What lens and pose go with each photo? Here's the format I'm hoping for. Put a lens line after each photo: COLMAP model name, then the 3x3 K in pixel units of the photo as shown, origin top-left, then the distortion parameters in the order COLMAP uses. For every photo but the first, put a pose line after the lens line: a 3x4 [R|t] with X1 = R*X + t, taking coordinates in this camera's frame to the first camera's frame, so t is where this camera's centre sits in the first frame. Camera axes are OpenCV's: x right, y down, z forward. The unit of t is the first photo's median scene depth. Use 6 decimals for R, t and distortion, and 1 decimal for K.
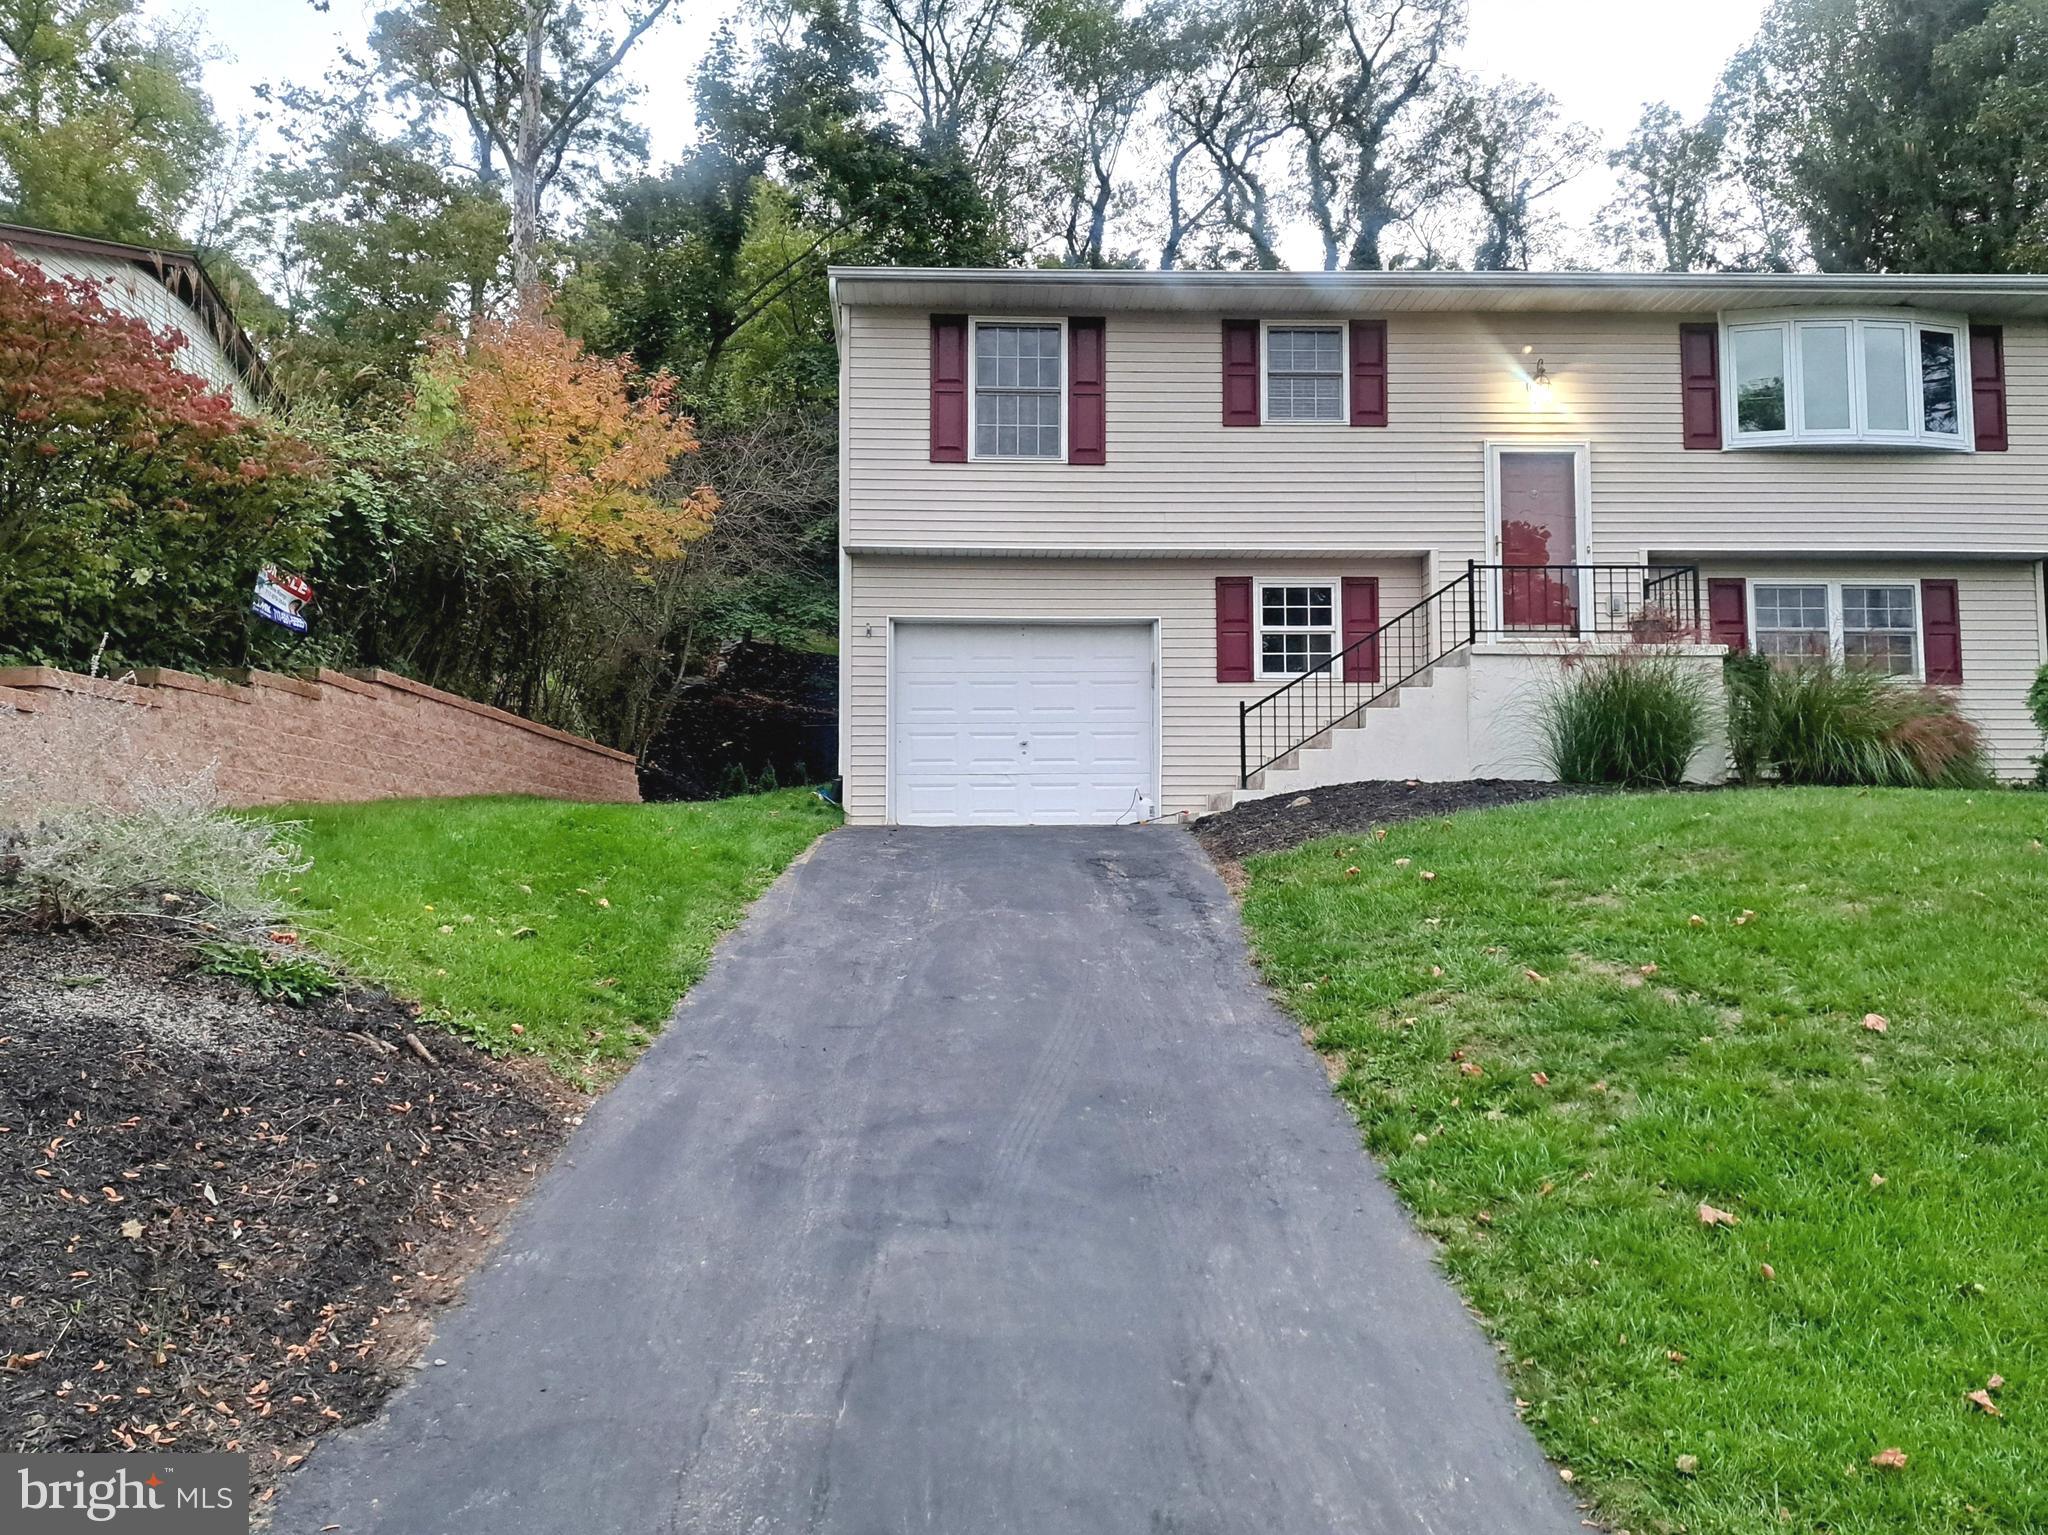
lens RADIAL K [[1563.4, 0, 1024.0], [0, 1563.4, 767.5], [0, 0, 1]] dist [0.046705, -0.046300]
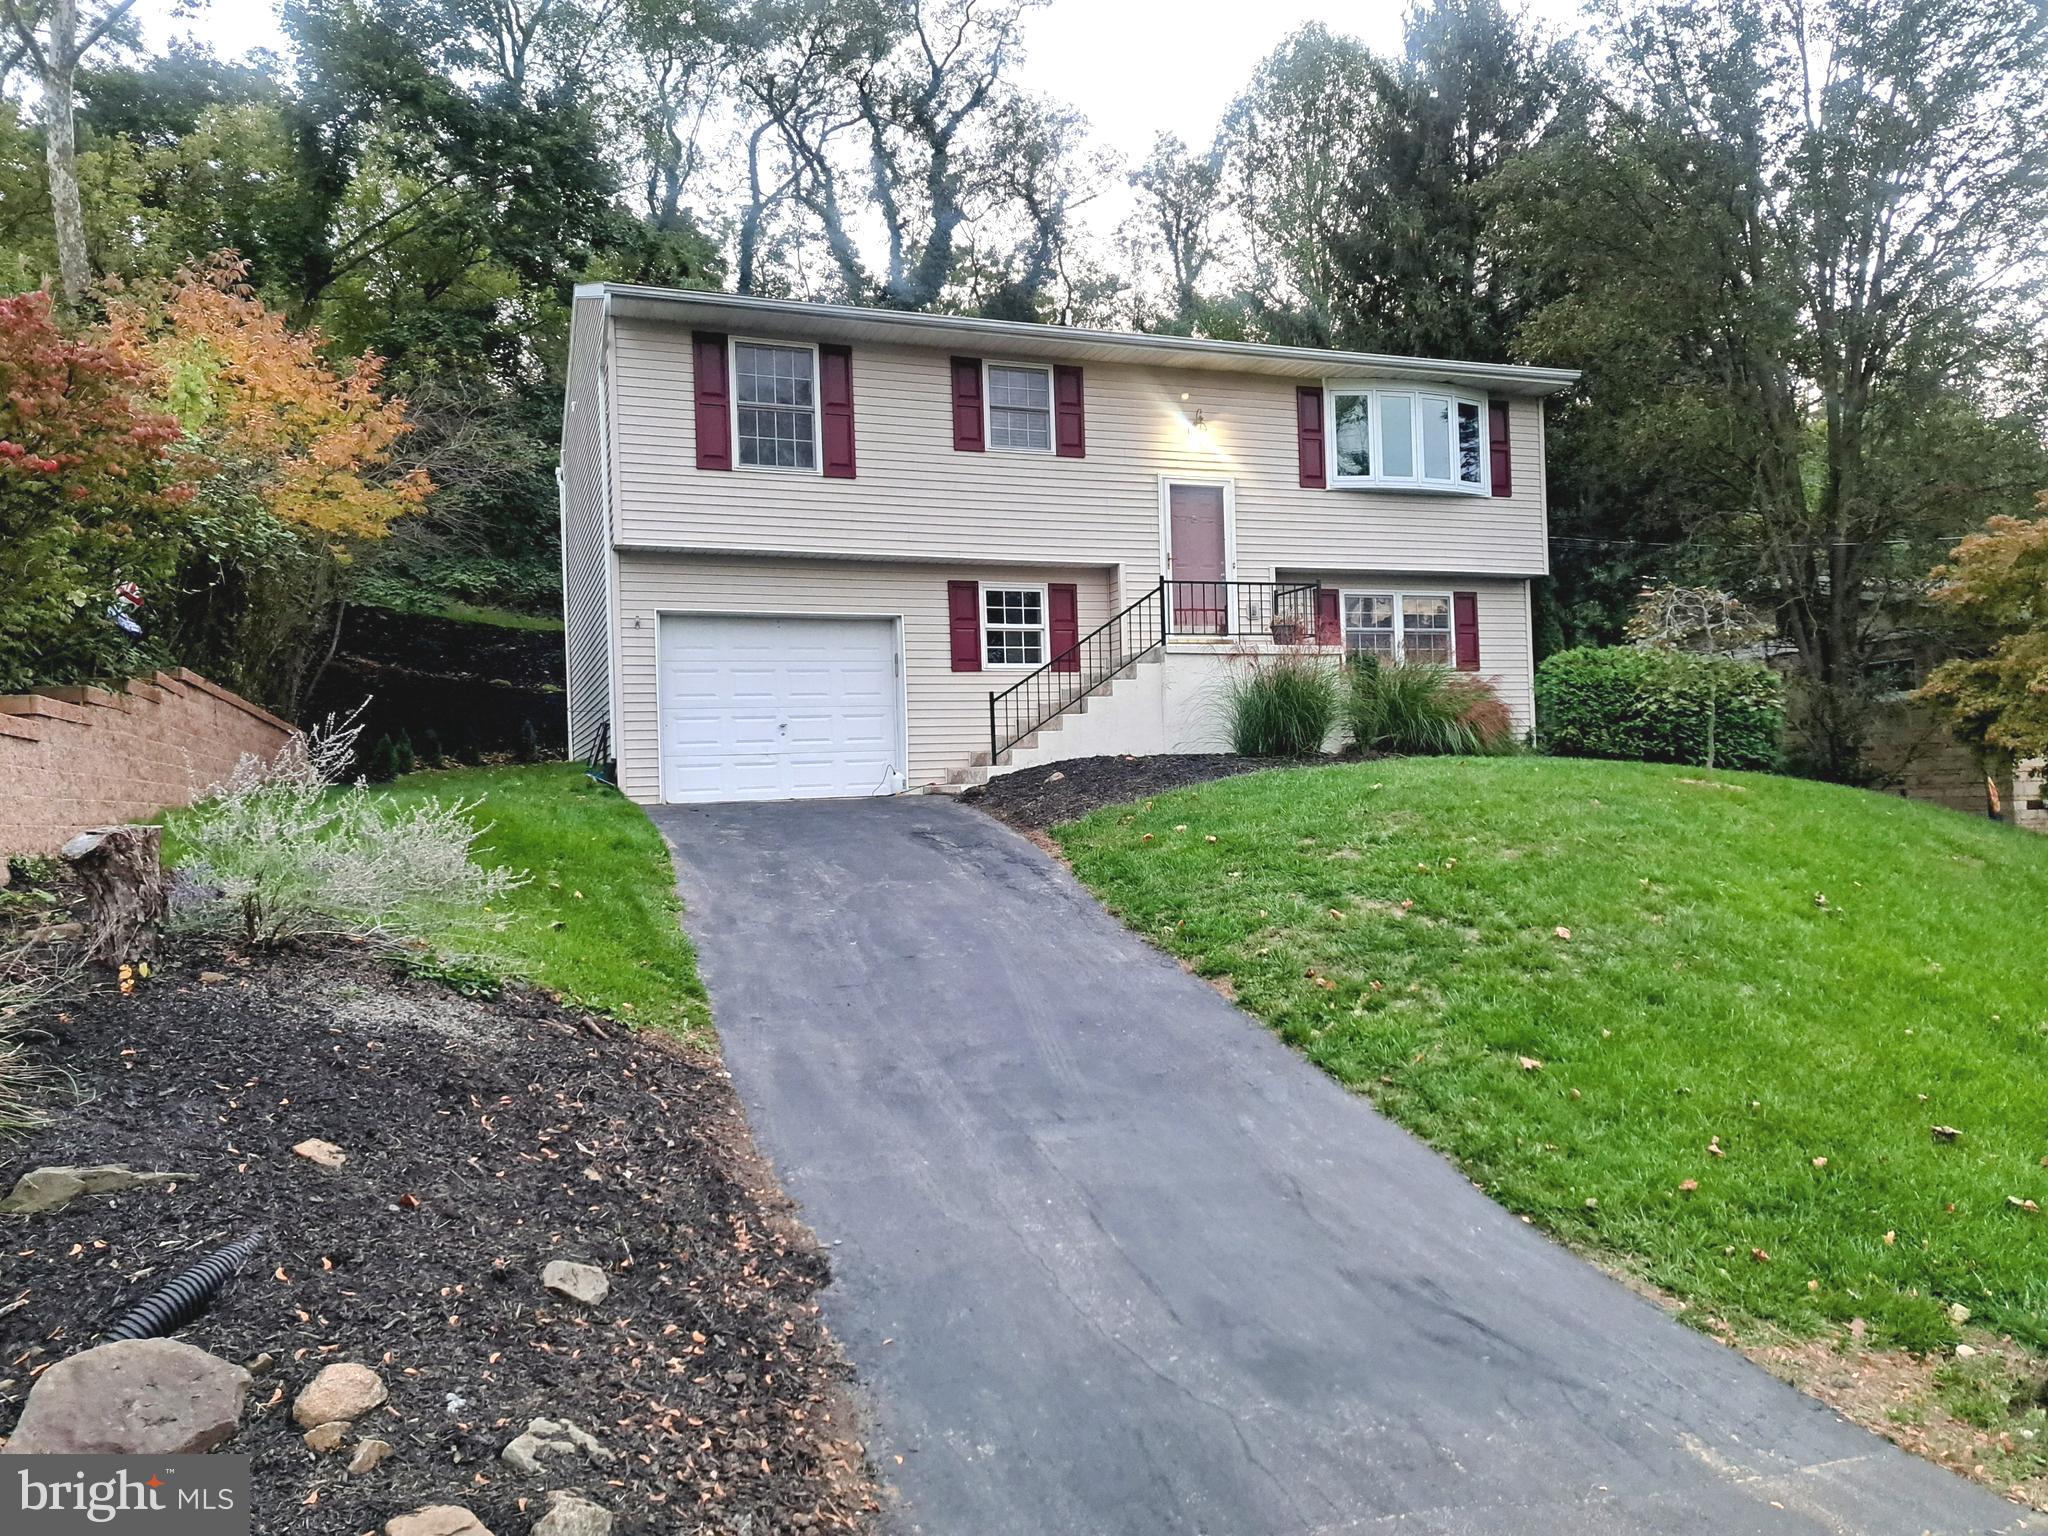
lens RADIAL K [[1576.7, 0, 1024.0], [0, 1576.7, 768.0], [0, 0, 1]] dist [0.093889, -0.123756]
pose [[0.935610, -0.023782, 0.352233, -0.240983], [0.008493, 0.998956, 0.044888, -0.034900], [-0.352932, -0.039006, 0.934835, -0.120452]]
